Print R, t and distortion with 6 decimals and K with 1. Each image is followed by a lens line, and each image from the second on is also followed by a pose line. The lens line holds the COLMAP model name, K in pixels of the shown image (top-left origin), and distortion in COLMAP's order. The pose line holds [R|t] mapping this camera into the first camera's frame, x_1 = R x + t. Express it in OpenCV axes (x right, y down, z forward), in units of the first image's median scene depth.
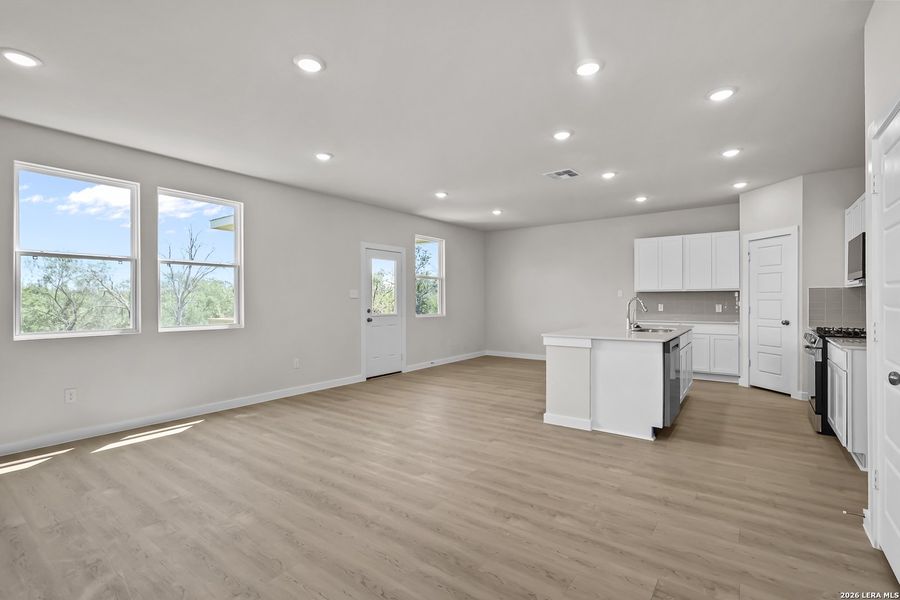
lens RADIAL K [[418.0, 0, 450.0], [0, 418.0, 300.0], [0, 0, 1]] dist [-0.000583, -0.000081]
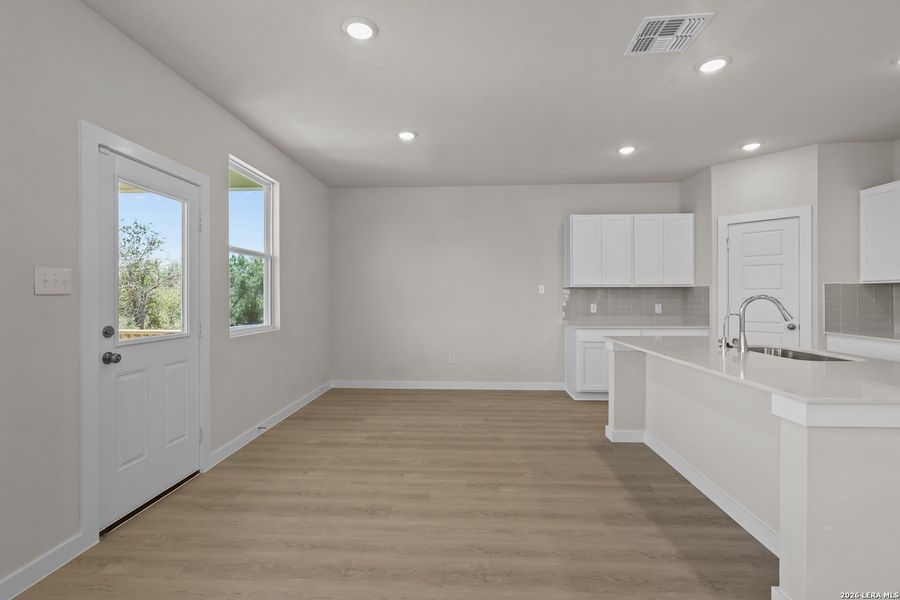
lens RADIAL K [[409.2, 0, 447.0], [0, 409.2, 296.1], [0, 0, 1]] dist [-0.002892, -0.000248]
pose [[0.836524, 0.001188, 0.547929, -0.152562], [-0.000504, 0.999999, -0.001399, -0.002779], [-0.547930, 0.000894, 0.836524, 0.595488]]
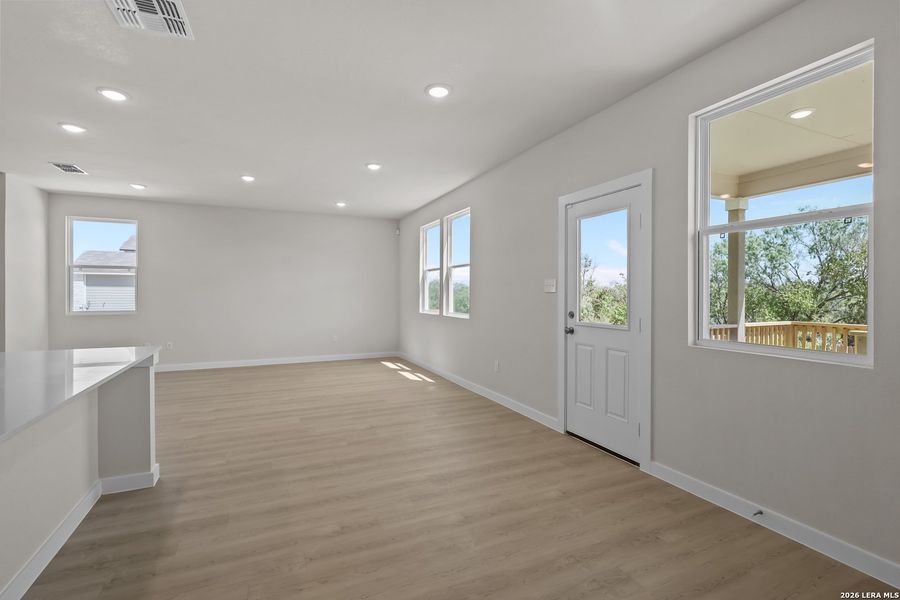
lens RADIAL K [[409.2, 0, 447.0], [0, 409.2, 296.1], [0, 0, 1]] dist [-0.002892, -0.000248]
pose [[-0.487418, 0.008956, -0.873123, 0.389968], [-0.000281, 0.999946, 0.010414, -0.005103], [0.873169, 0.005321, -0.487389, 1.177462]]
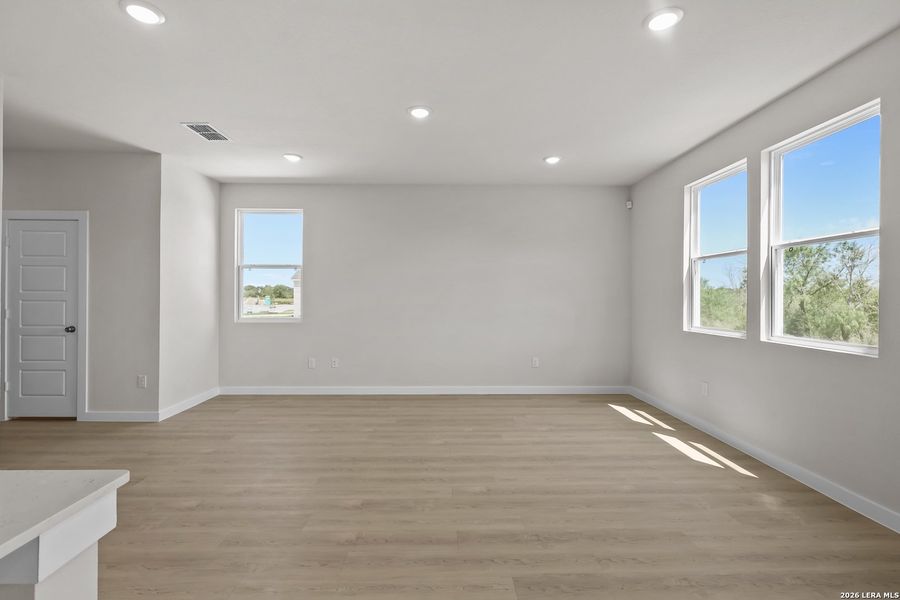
lens RADIAL K [[409.2, 0, 447.0], [0, 409.2, 296.1], [0, 0, 1]] dist [-0.002892, -0.000248]
pose [[-0.796566, 0.000578, -0.604551, 0.144449], [0.000391, 1.000000, 0.000442, -0.004087], [0.604552, 0.000116, -0.796566, 0.850637]]
